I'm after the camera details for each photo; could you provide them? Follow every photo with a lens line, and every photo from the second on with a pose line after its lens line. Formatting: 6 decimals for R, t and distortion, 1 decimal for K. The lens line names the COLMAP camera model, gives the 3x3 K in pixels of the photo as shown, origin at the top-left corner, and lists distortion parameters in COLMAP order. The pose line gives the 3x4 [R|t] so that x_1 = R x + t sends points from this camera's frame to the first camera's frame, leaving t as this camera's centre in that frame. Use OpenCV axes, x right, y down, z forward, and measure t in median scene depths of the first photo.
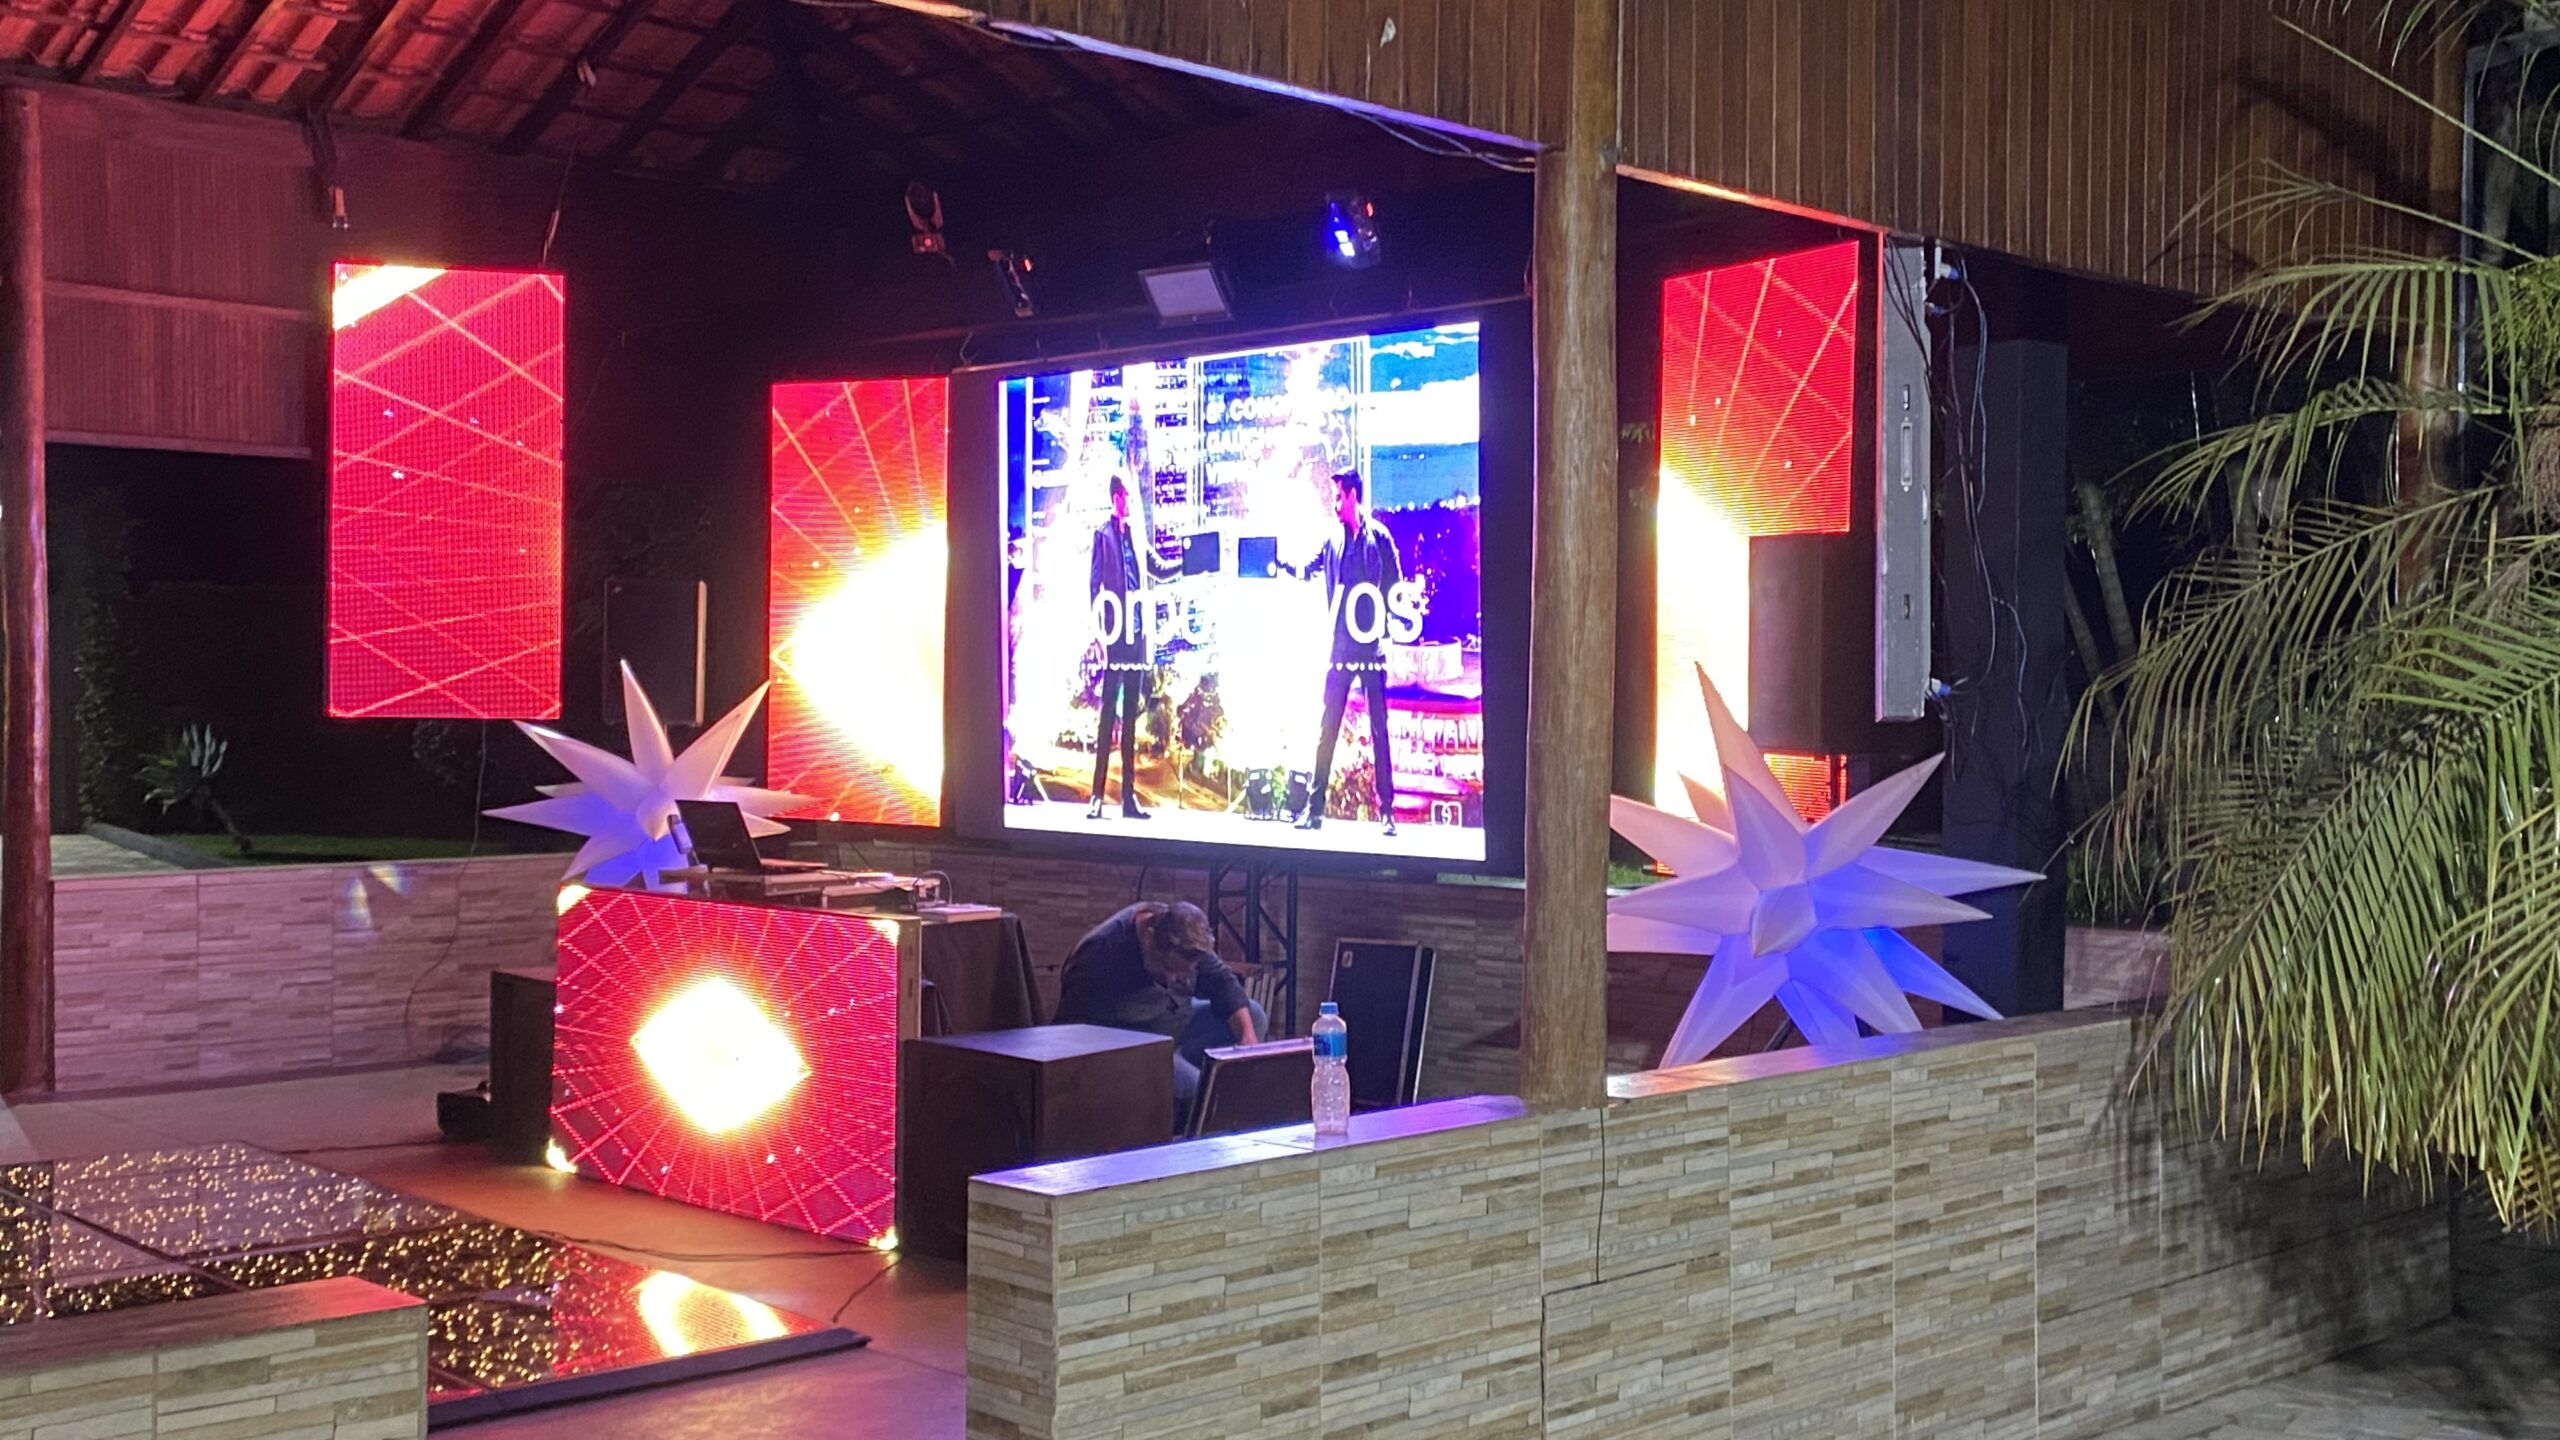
lens RADIAL K [[2677.1, 0, 1280.0], [0, 2677.1, 720.0], [0, 0, 1]] dist [0.086012, -0.002900]
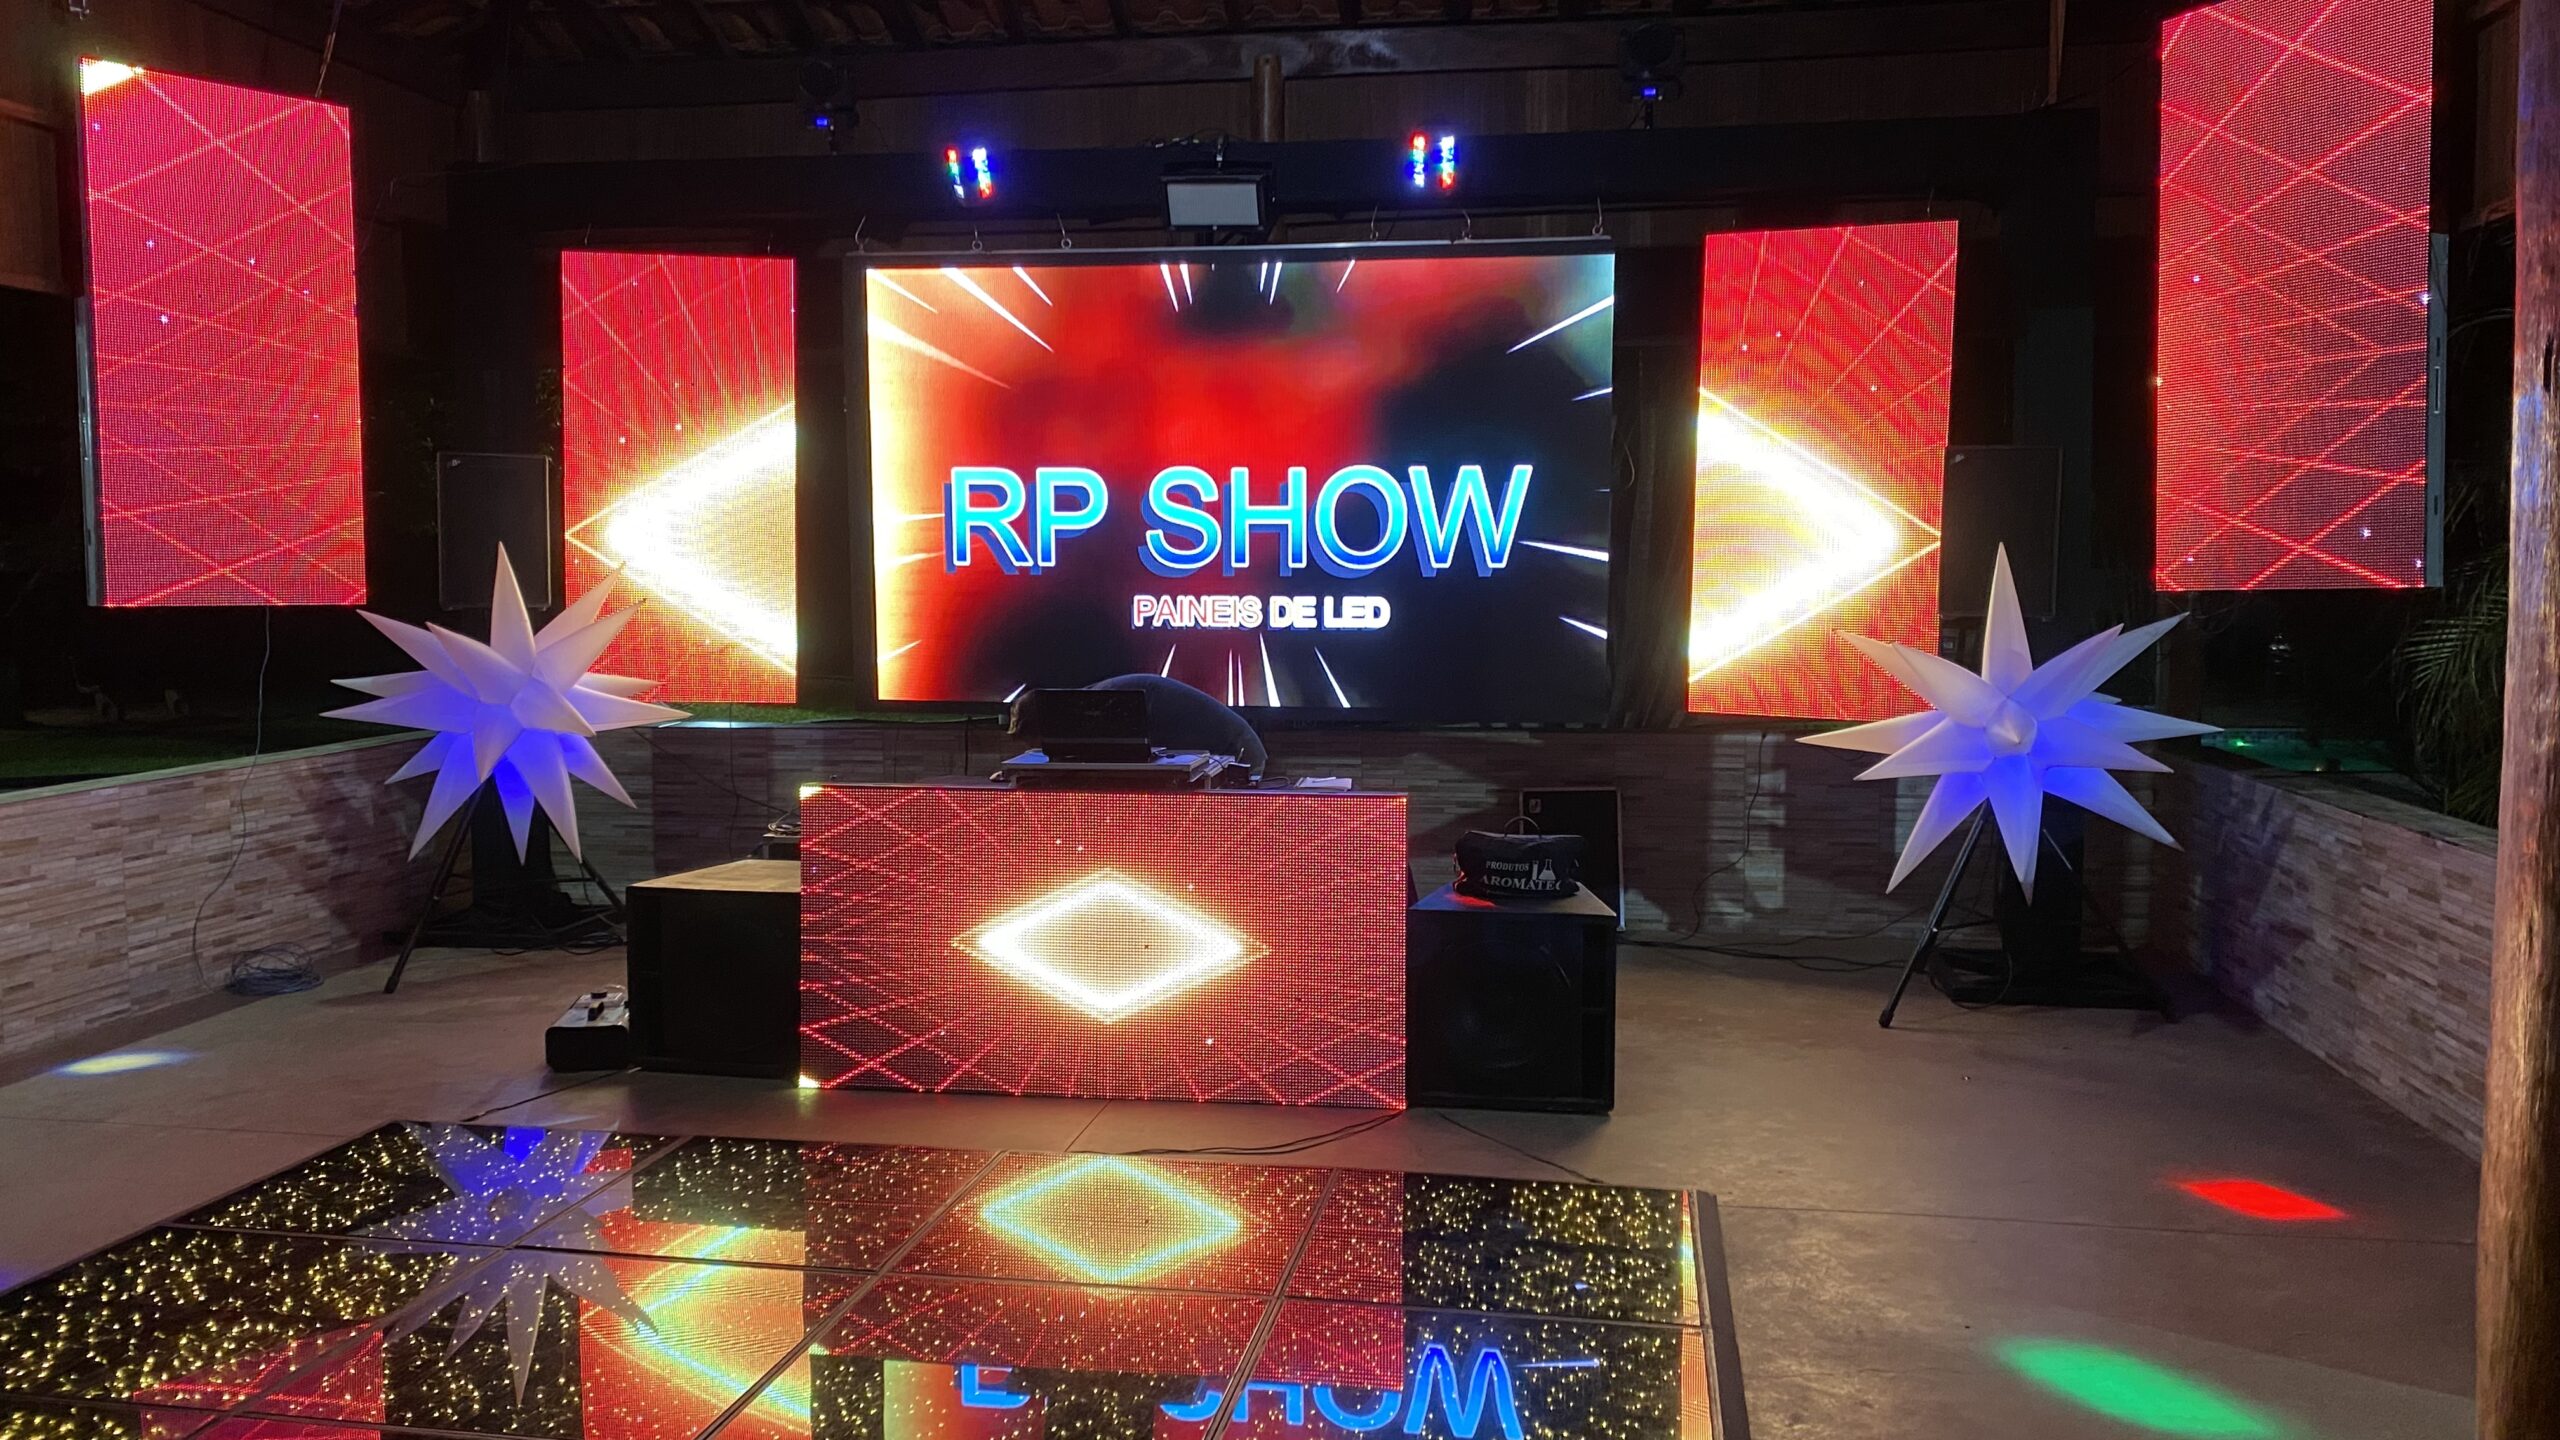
lens RADIAL K [[1878.1, 0, 1313.0], [0, 1878.1, 748.5], [0, 0, 1]] dist [0.005774, 0.002492]
pose [[0.784116, -0.067669, 0.616914, -0.475303], [0.010899, 0.995386, 0.095330, -0.010659], [-0.620519, -0.068026, 0.781236, 0.349214]]
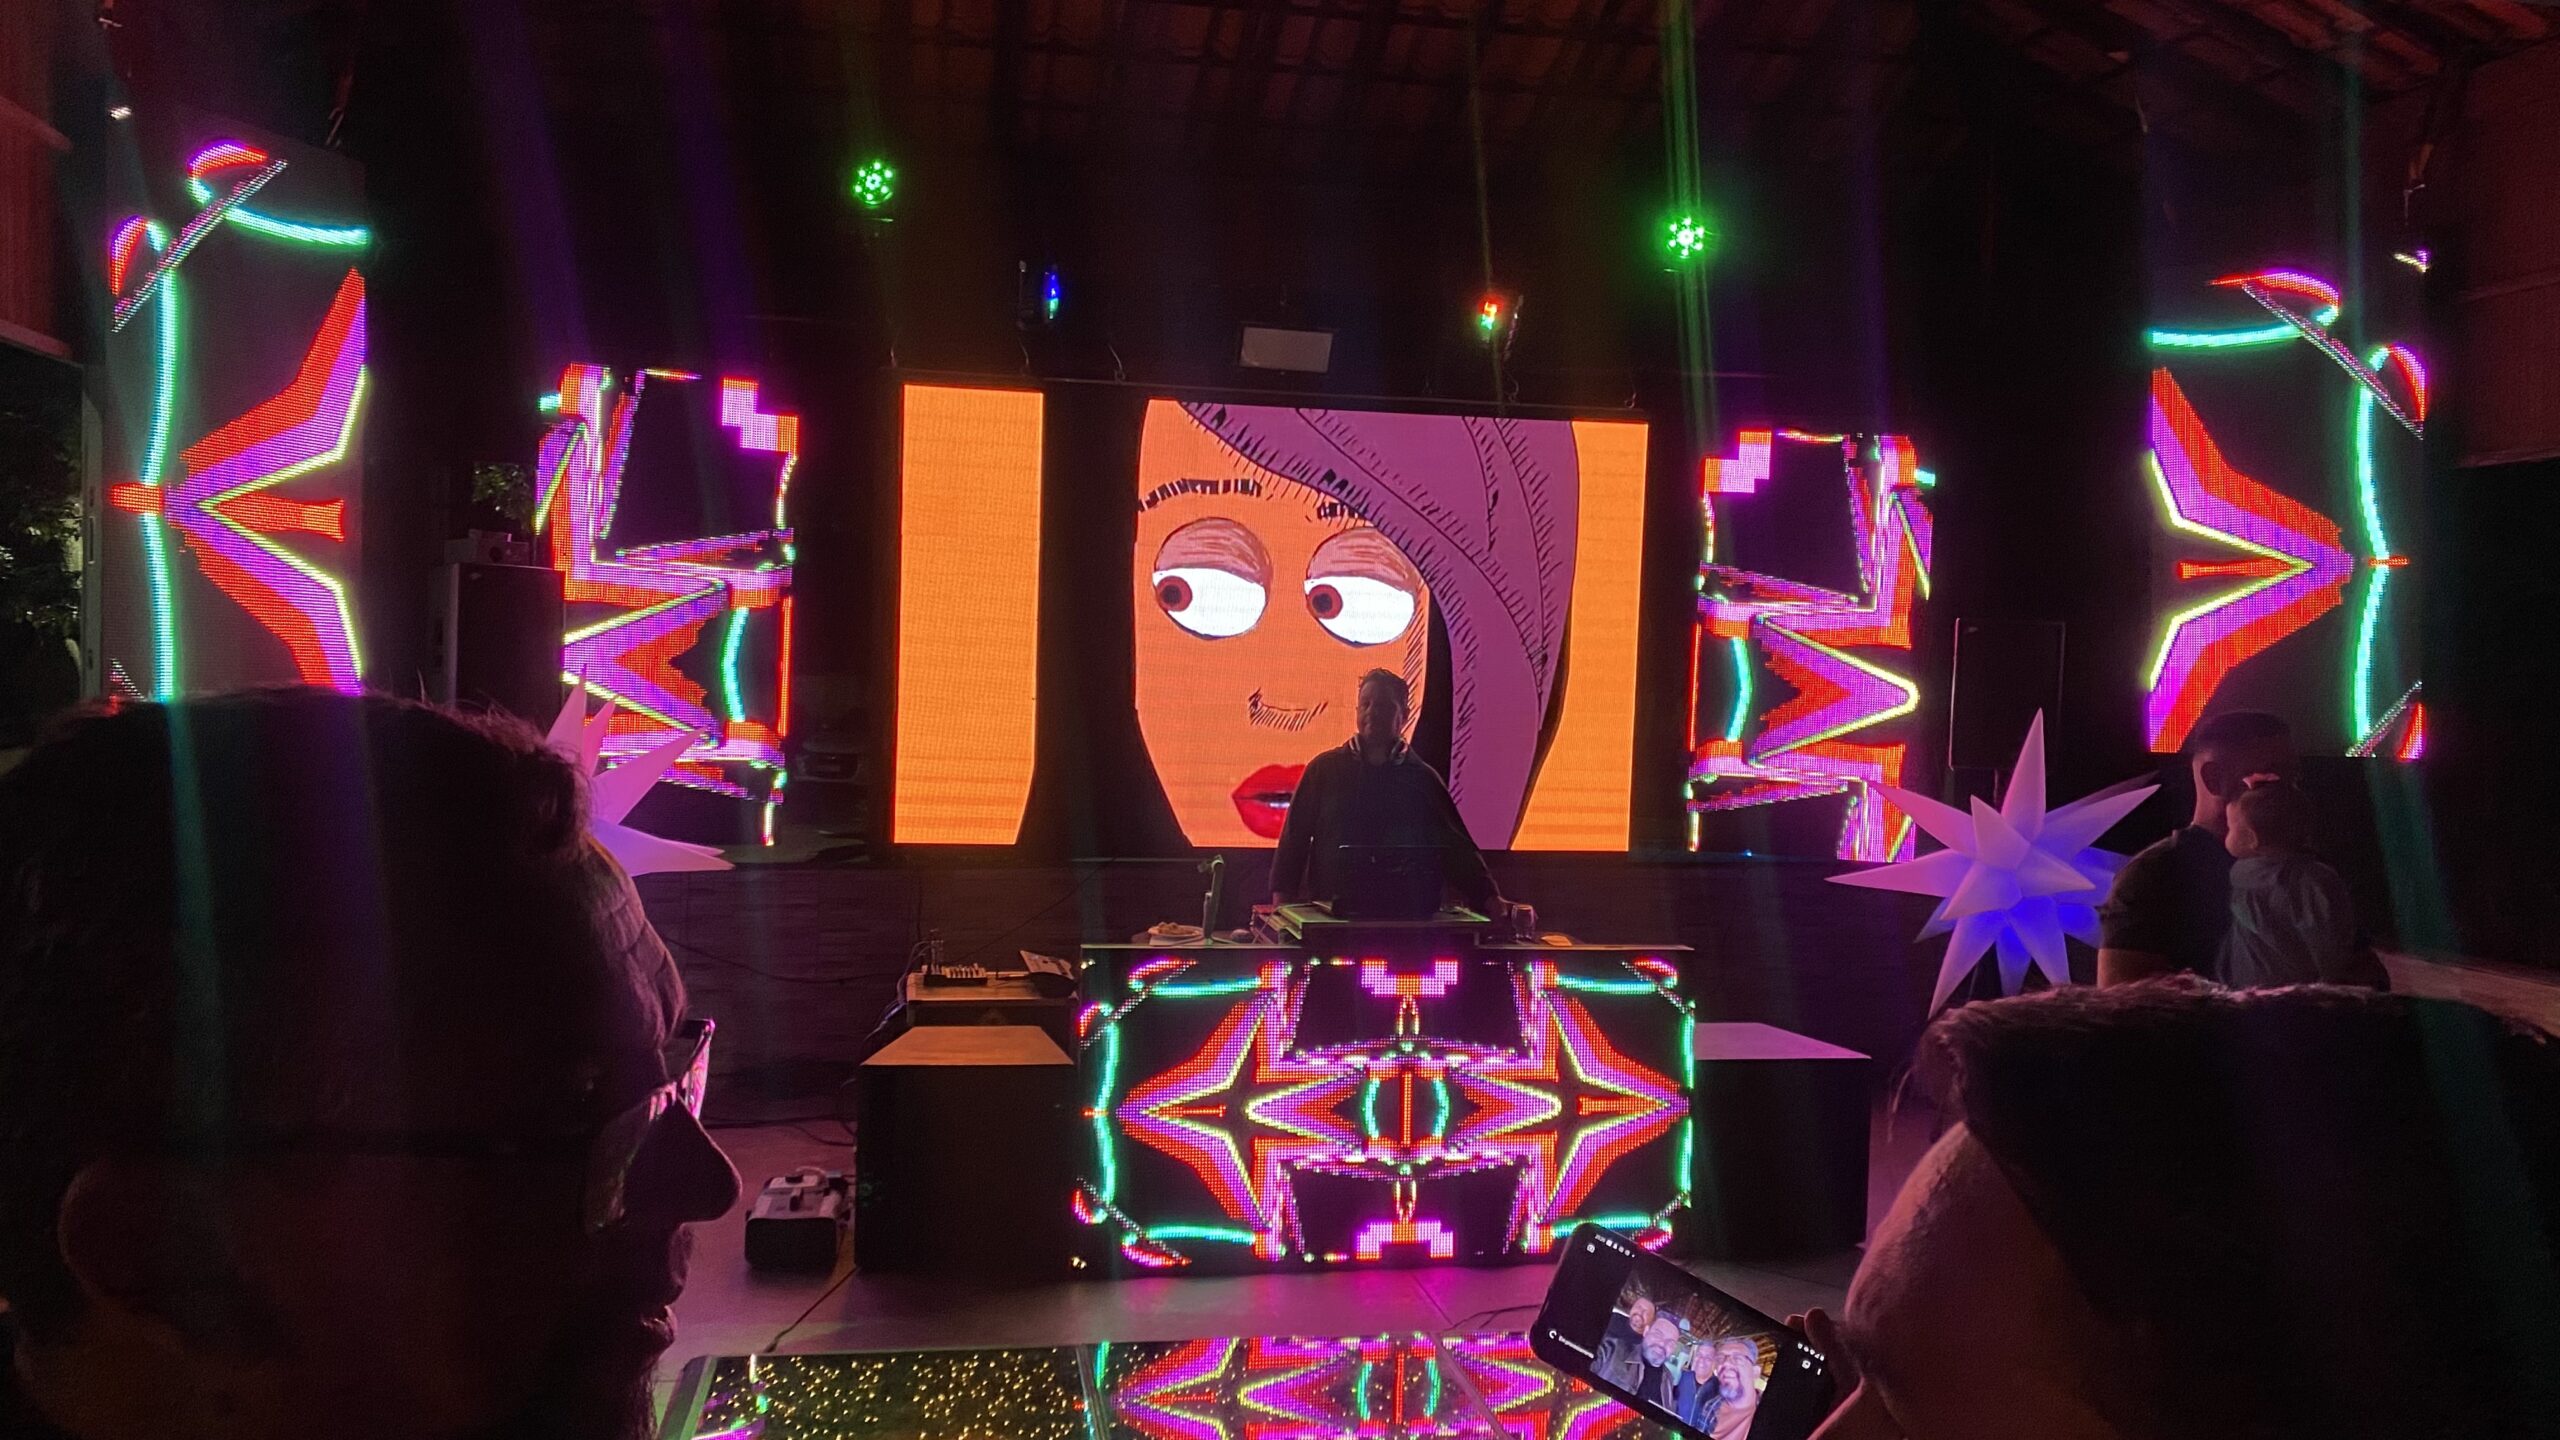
lens RADIAL K [[1878.1, 0, 1313.0], [0, 1878.1, 748.5], [0, 0, 1]] dist [0.005774, 0.002492]
pose [[0.539872, -0.026213, 0.841339, -0.663388], [-0.015429, 0.999039, 0.041027, -0.027049], [-0.841606, -0.035131, 0.538949, 0.560386]]
